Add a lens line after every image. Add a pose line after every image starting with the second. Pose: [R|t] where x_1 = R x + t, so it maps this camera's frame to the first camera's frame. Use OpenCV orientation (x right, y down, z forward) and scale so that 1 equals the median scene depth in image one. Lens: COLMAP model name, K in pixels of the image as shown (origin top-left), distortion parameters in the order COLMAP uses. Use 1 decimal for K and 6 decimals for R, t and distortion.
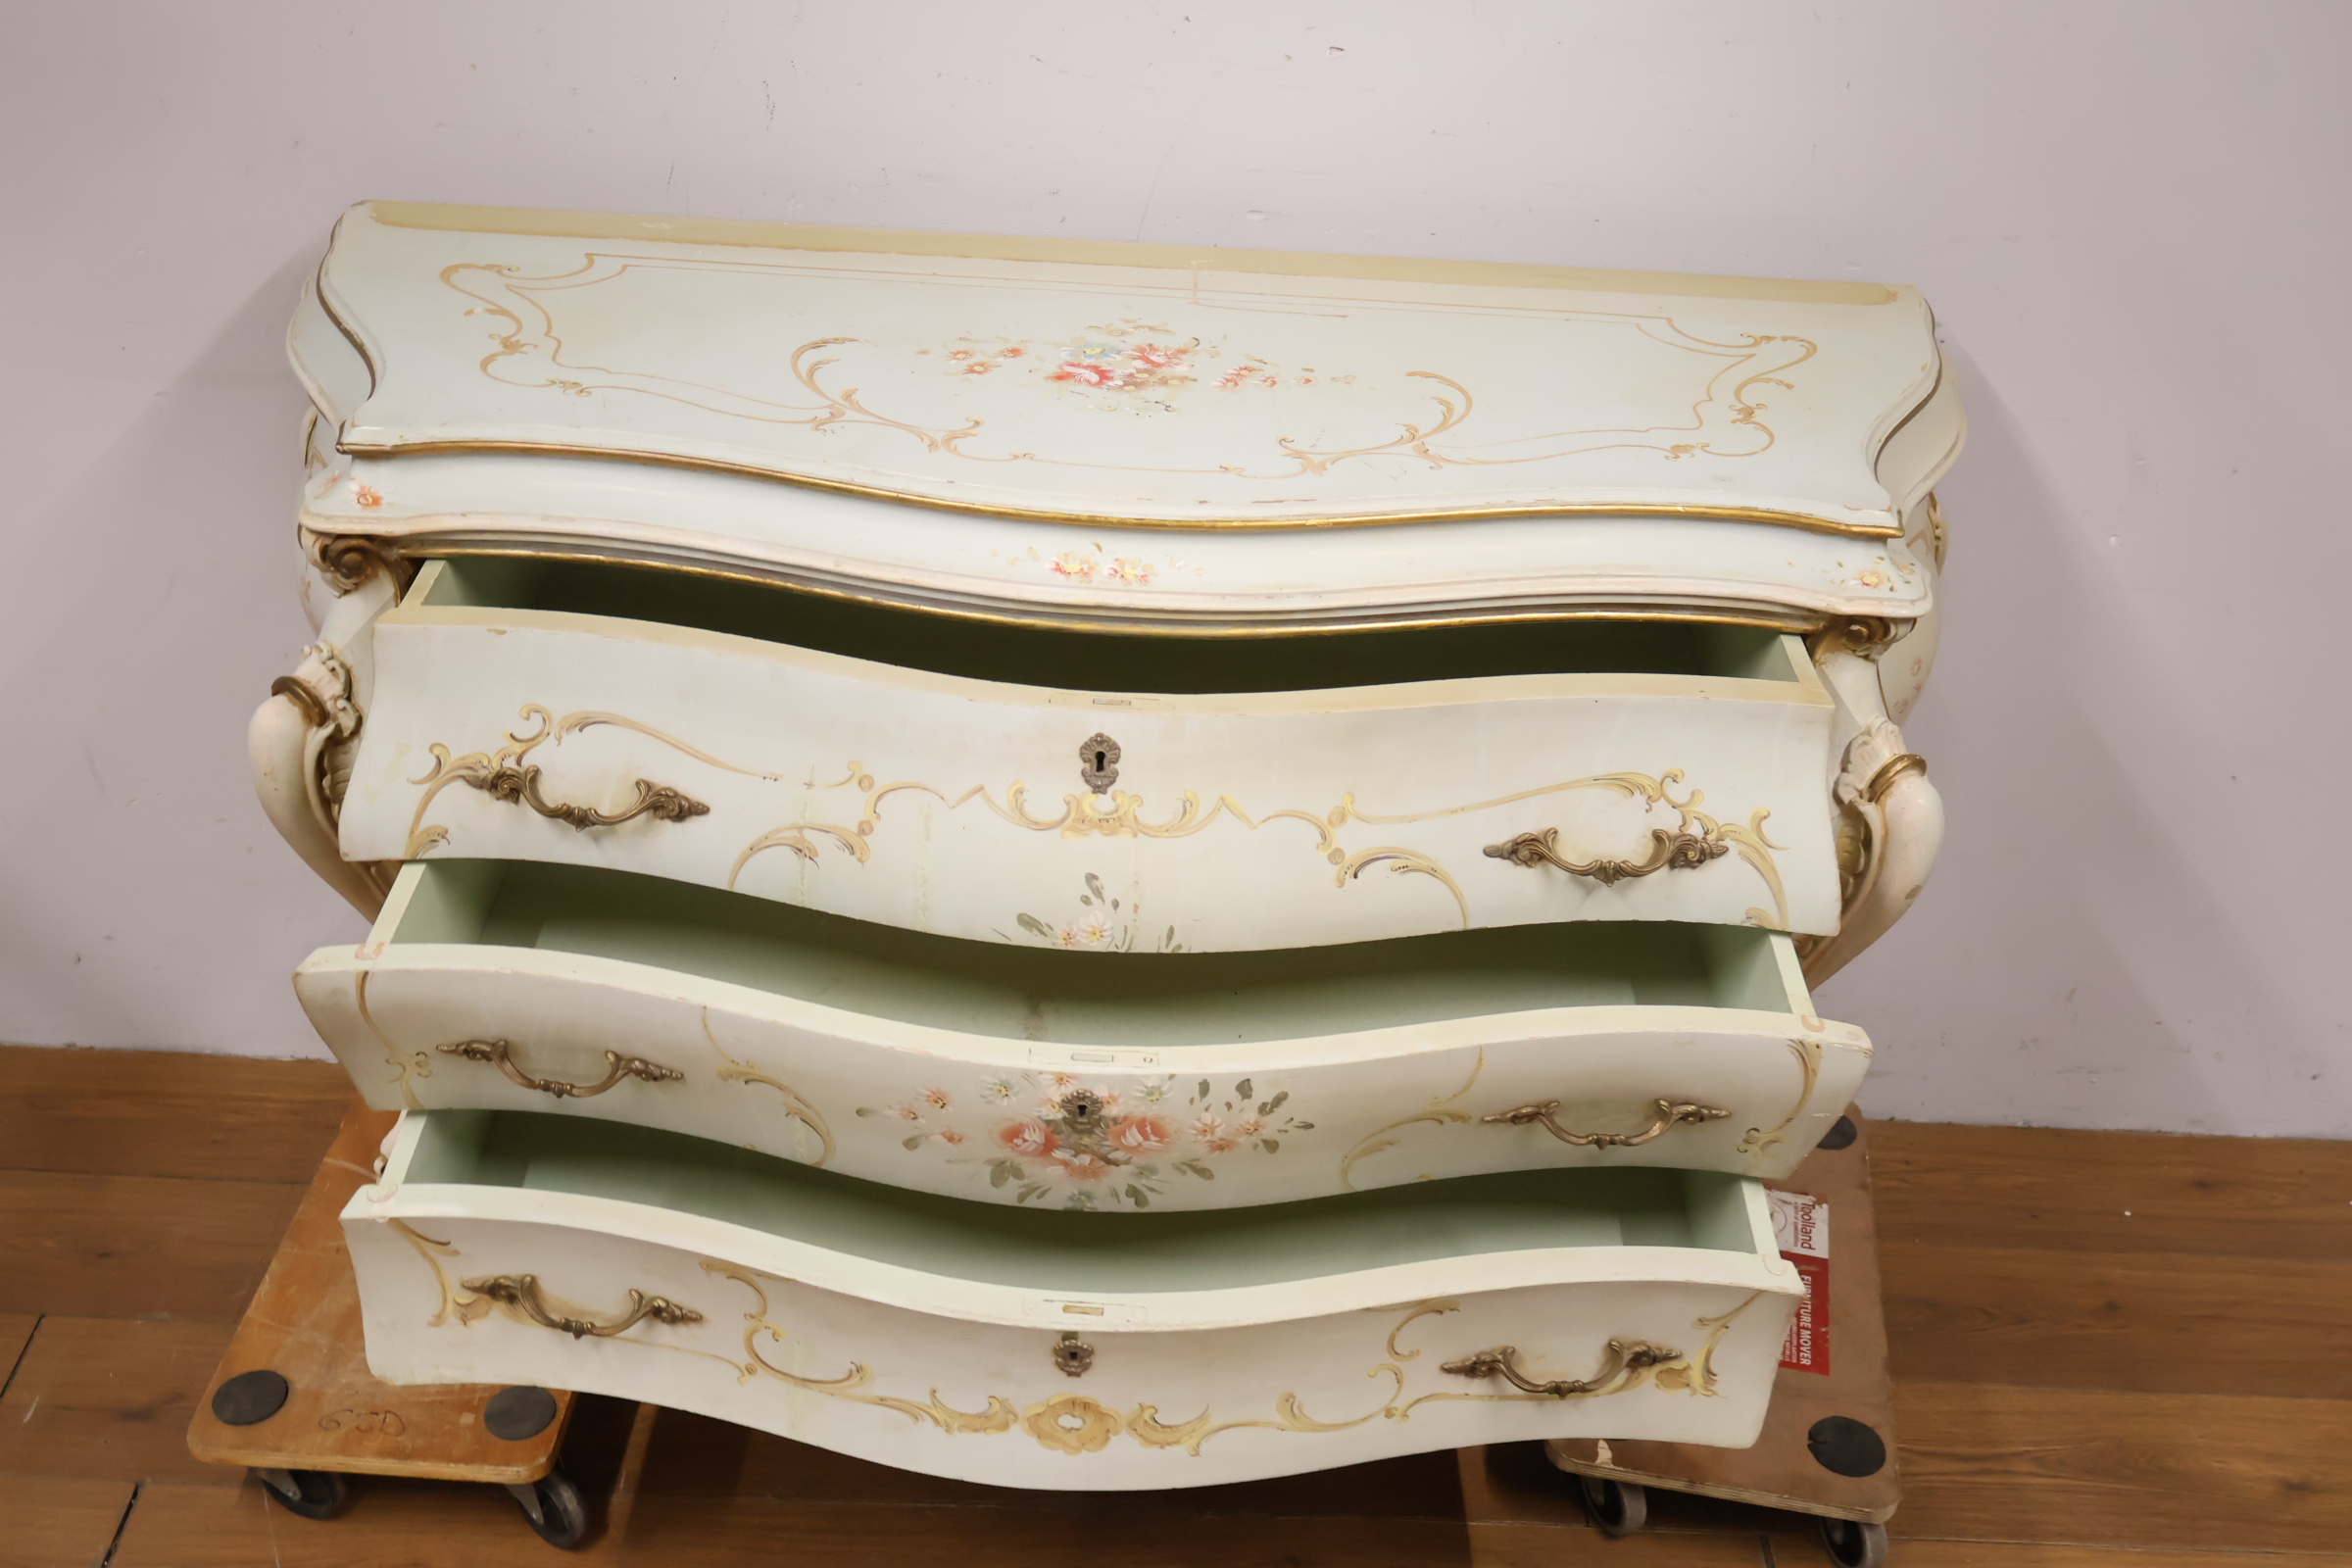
lens RADIAL K [[2601.2, 0, 1184.2], [0, 2601.2, 783.4], [0, 0, 1]] dist [0.005399, -0.011476]
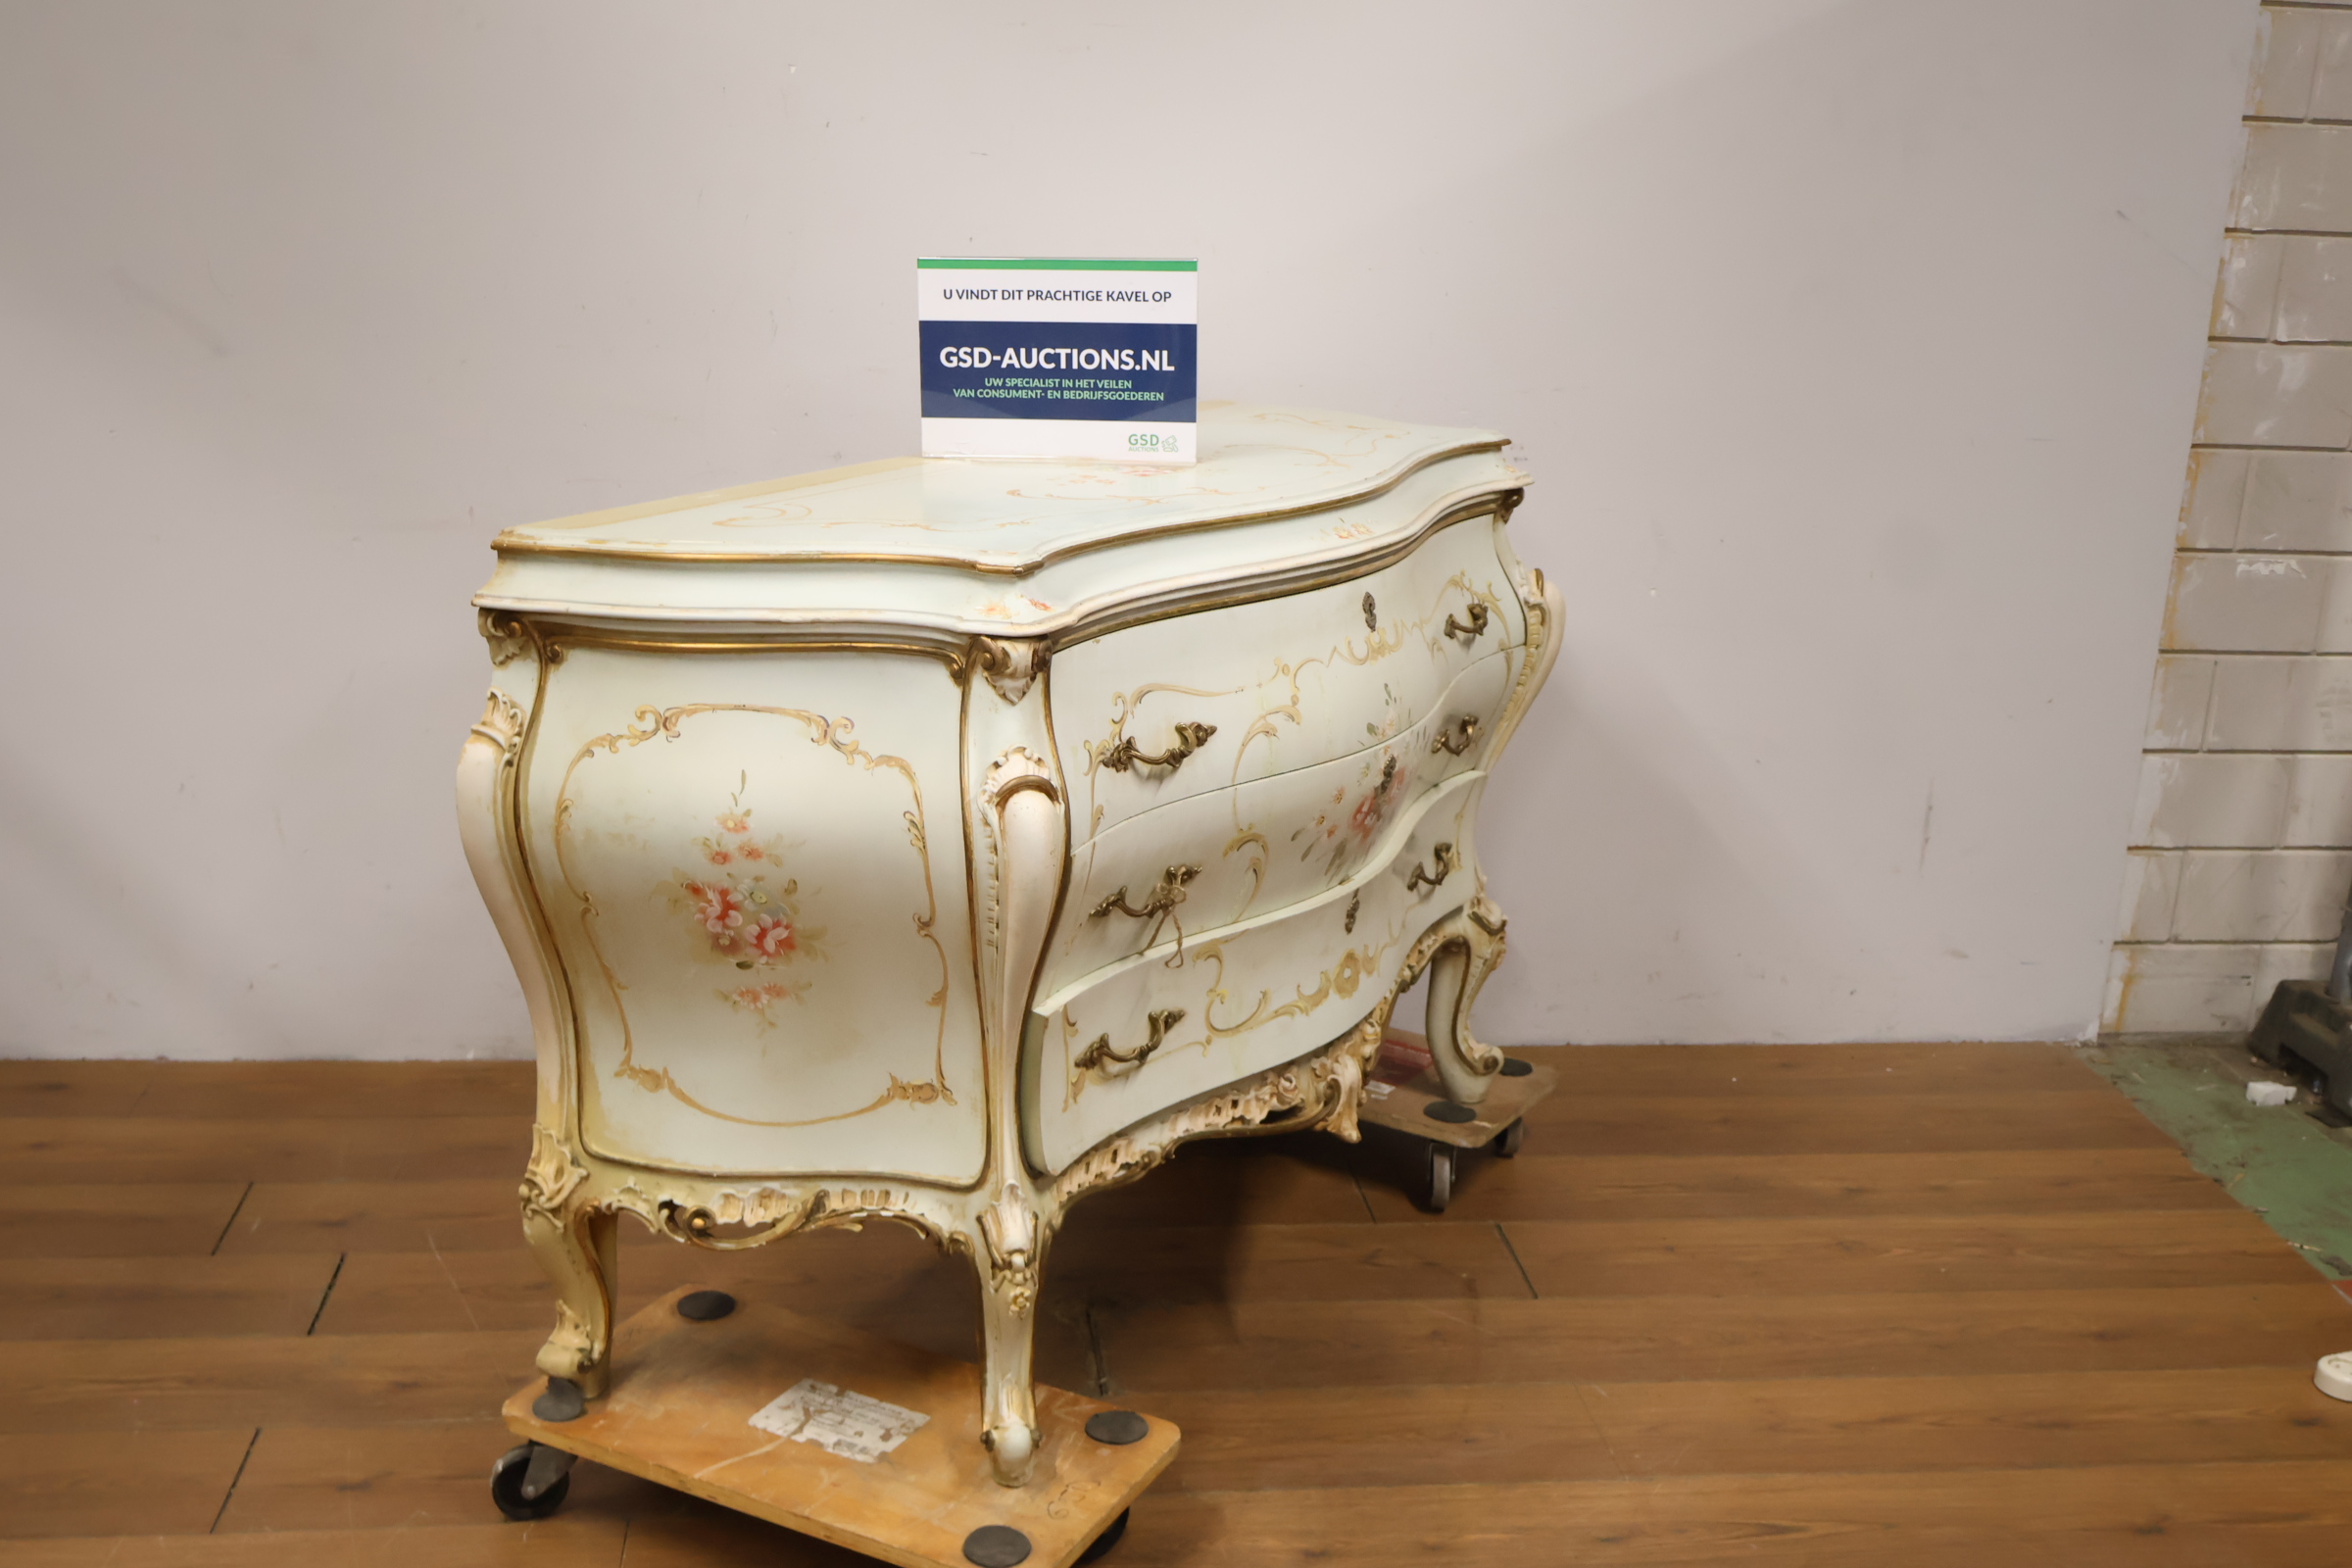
lens RADIAL K [[2523.5, 0, 1167.6], [0, 2523.5, 789.7], [0, 0, 1]] dist [-0.014145, 0.007773]
pose [[0.478877, -0.272070, 0.834659, -1.322490], [0.457946, 0.888573, 0.026902, -0.008709], [-0.748975, 0.369345, 0.550110, 0.289392]]
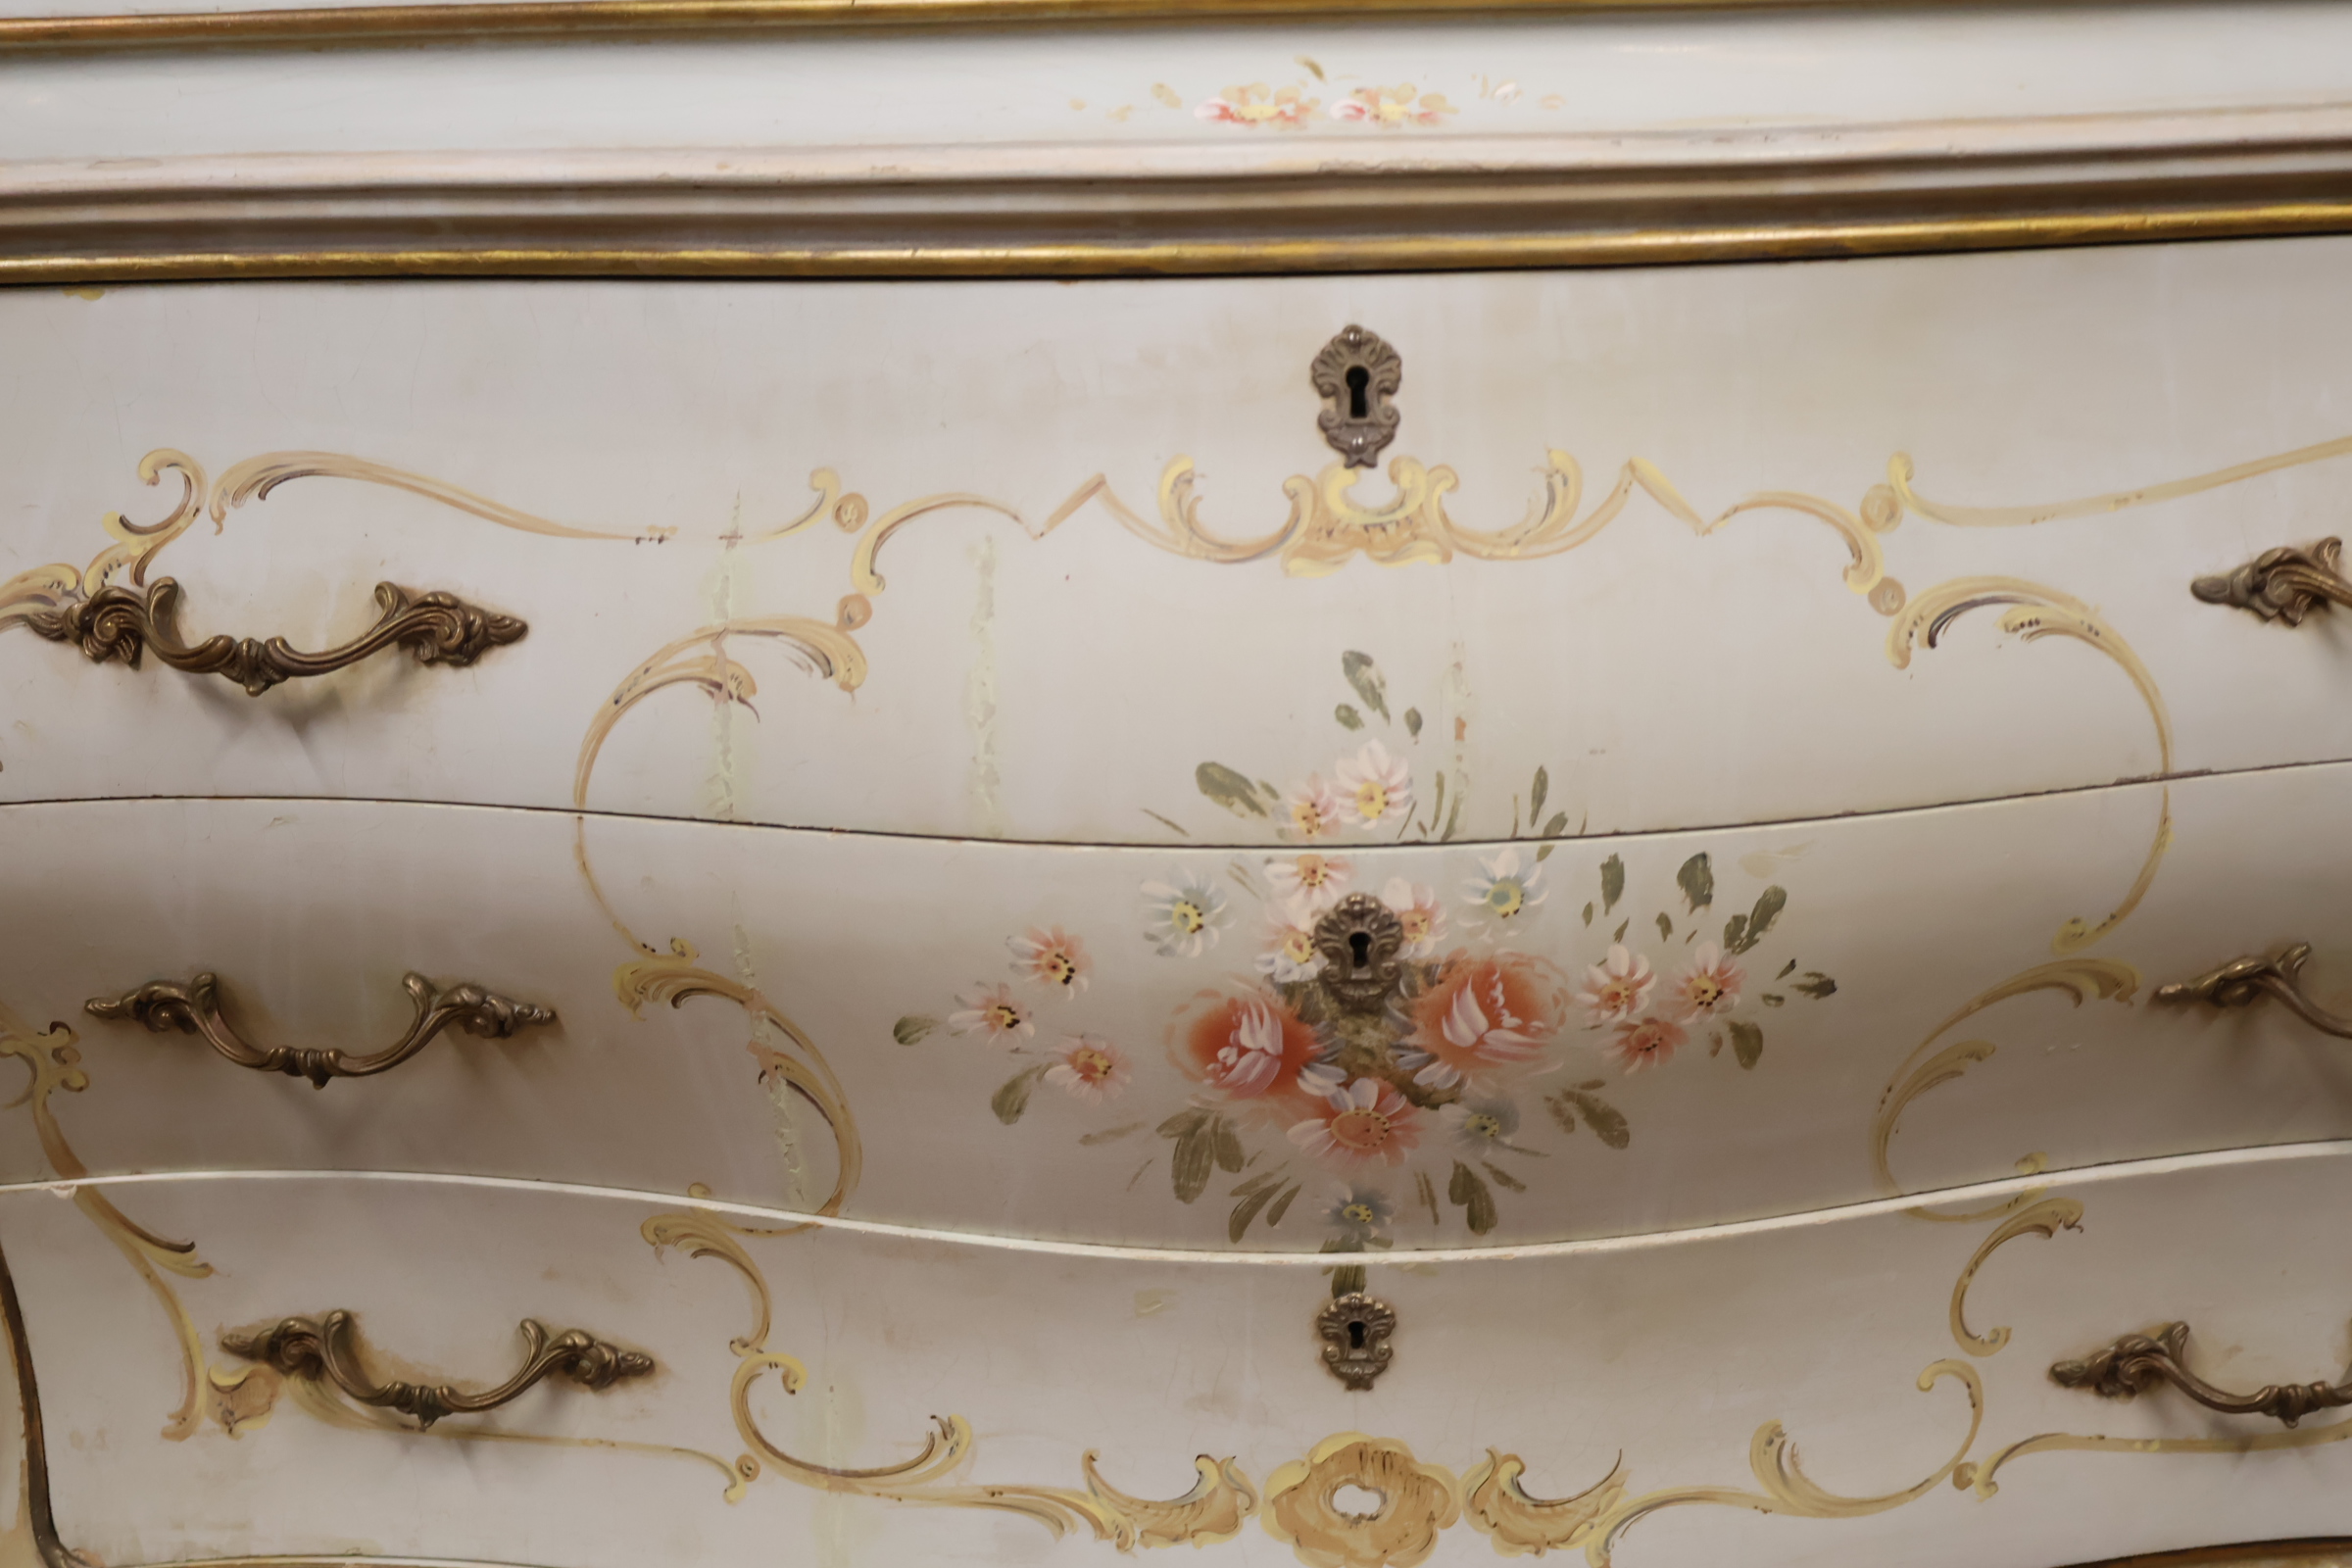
lens RADIAL K [[2699.2, 0, 1153.9], [0, 2699.2, 781.0], [0, 0, 1]] dist [-0.006244, 0.005081]
pose [[0.996569, -0.076707, -0.031101, -0.056020], [0.067117, 0.968768, -0.238711, 0.160571], [0.048441, 0.235804, 0.970592, 0.535482]]
